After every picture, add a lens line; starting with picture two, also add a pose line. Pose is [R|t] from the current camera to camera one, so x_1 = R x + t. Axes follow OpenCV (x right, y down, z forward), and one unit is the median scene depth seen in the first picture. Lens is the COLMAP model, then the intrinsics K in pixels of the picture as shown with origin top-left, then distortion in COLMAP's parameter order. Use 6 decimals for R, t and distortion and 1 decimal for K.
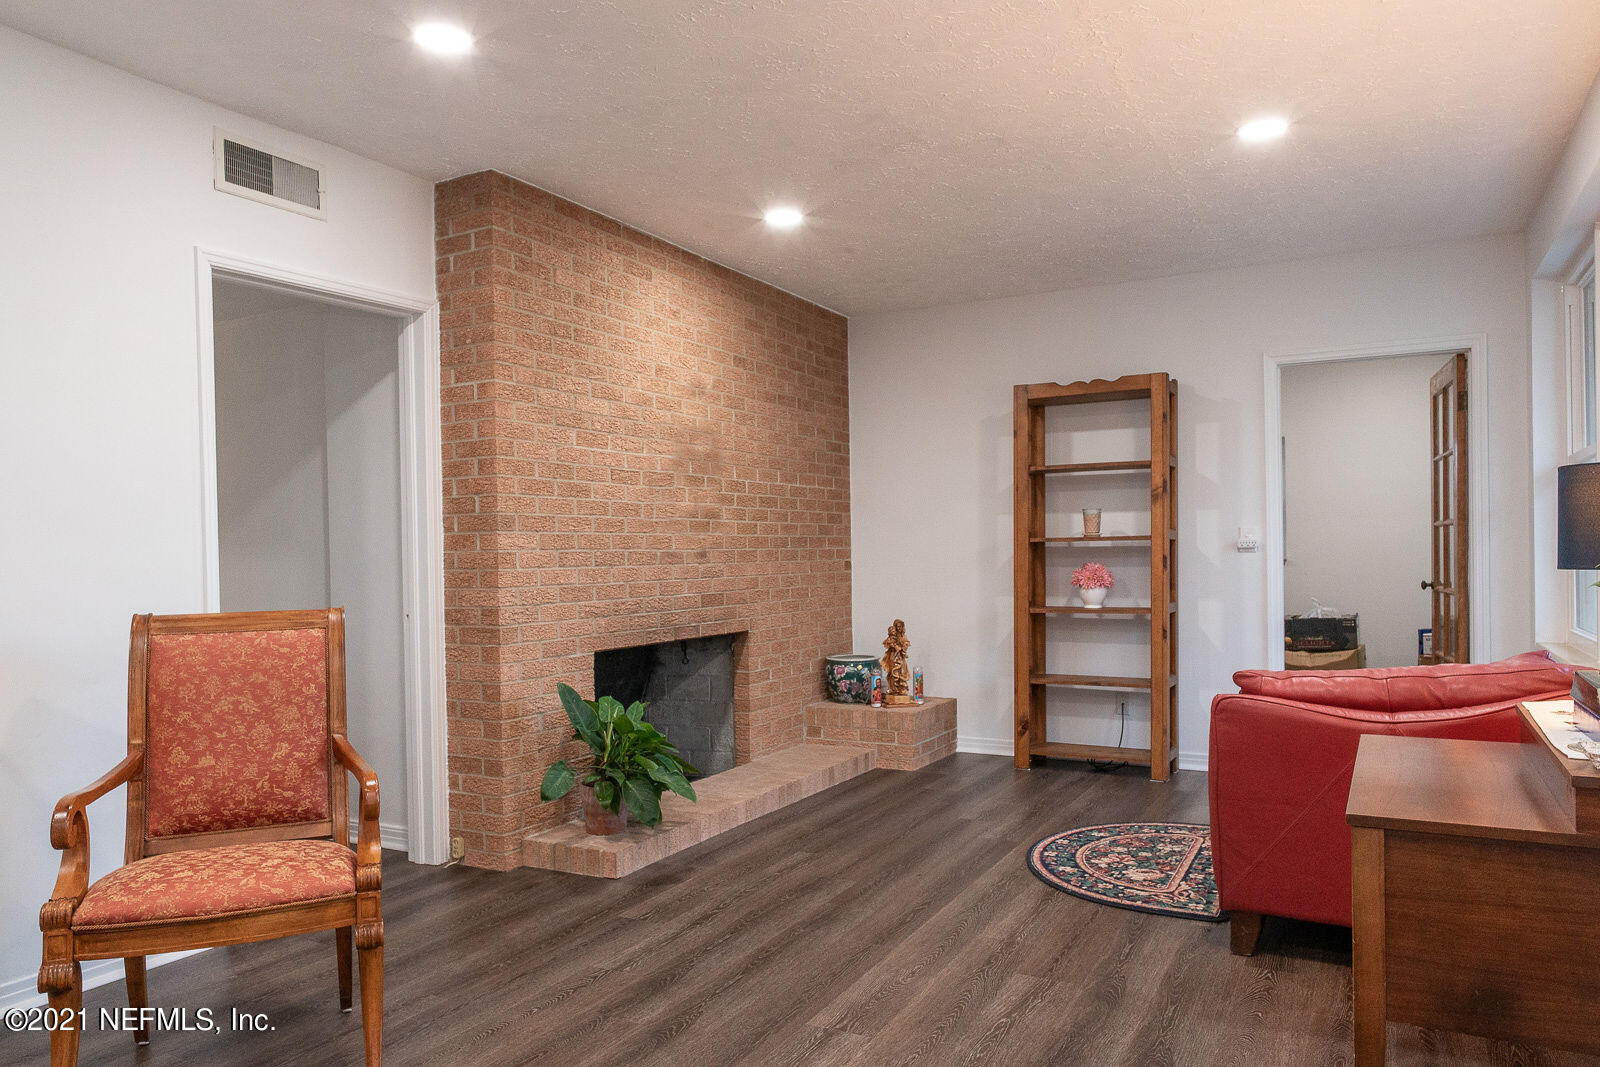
lens RADIAL K [[1067.8, 0, 798.2], [0, 1067.8, 564.7], [0, 0, 1]] dist [-0.003372, 0.000105]
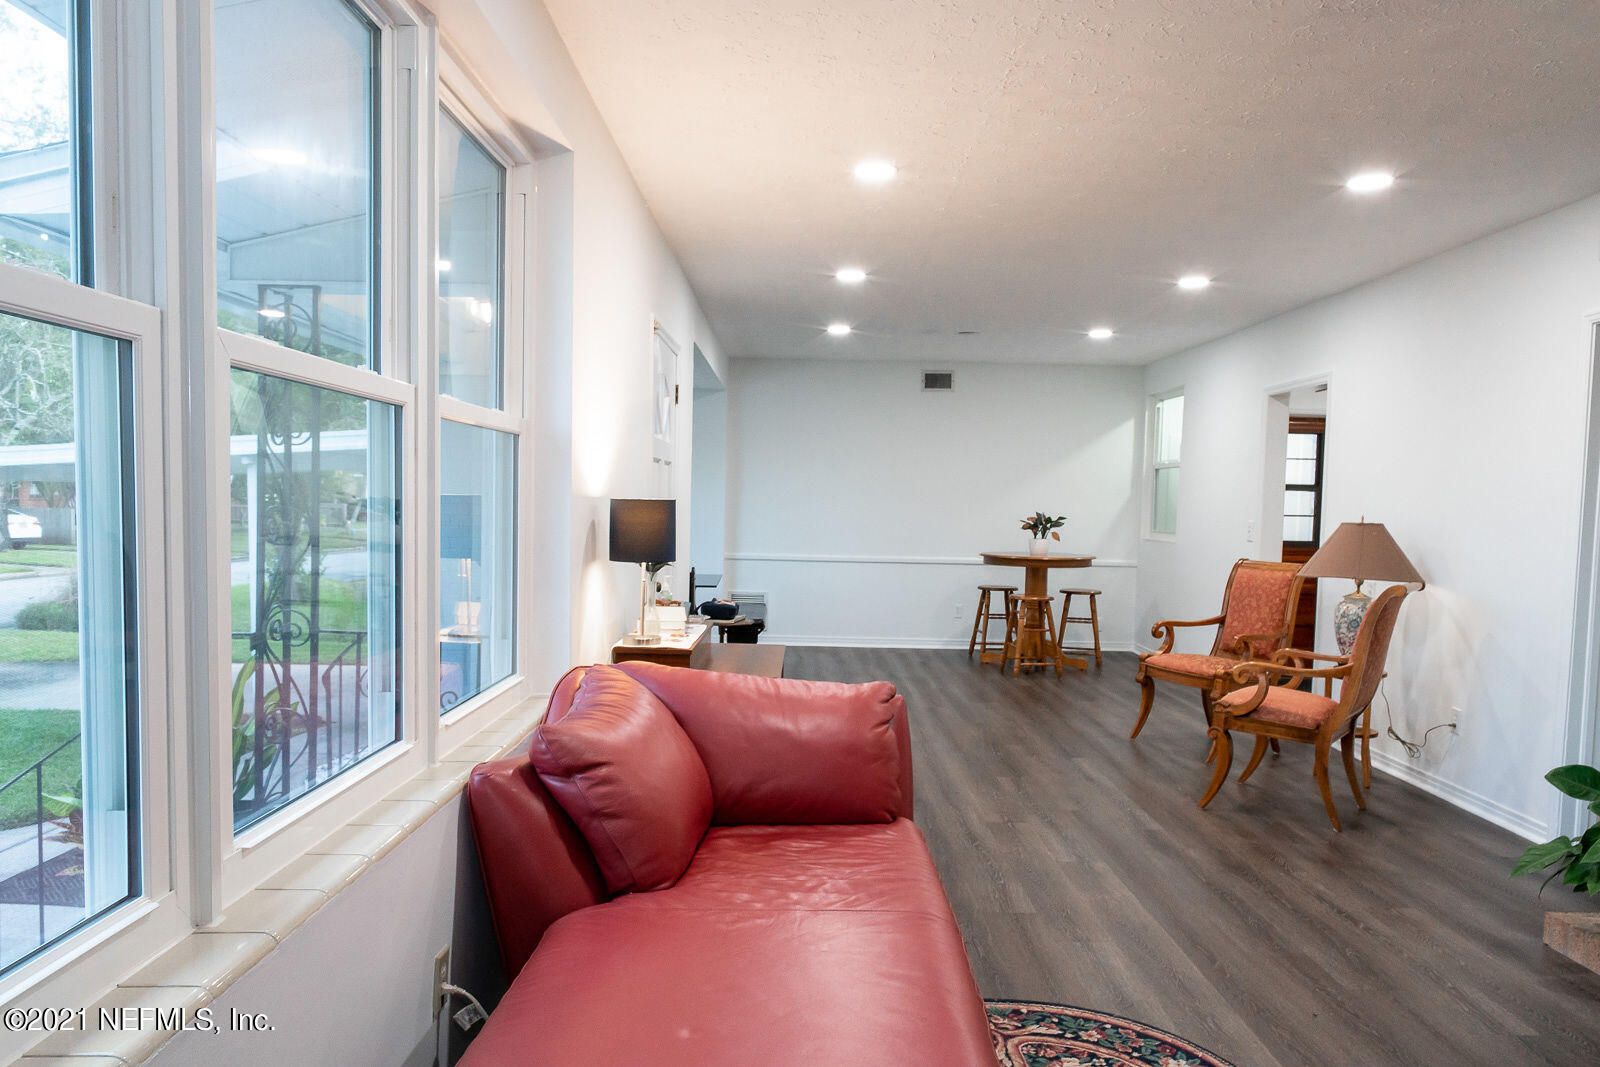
lens RADIAL K [[1067.8, 0, 798.2], [0, 1067.8, 564.7], [0, 0, 1]] dist [-0.003372, 0.000105]
pose [[-0.873169, 0.024925, -0.486779, 0.884806], [-0.019914, 0.996033, 0.086722, -0.083246], [0.487010, 0.085417, -0.869210, 1.654950]]
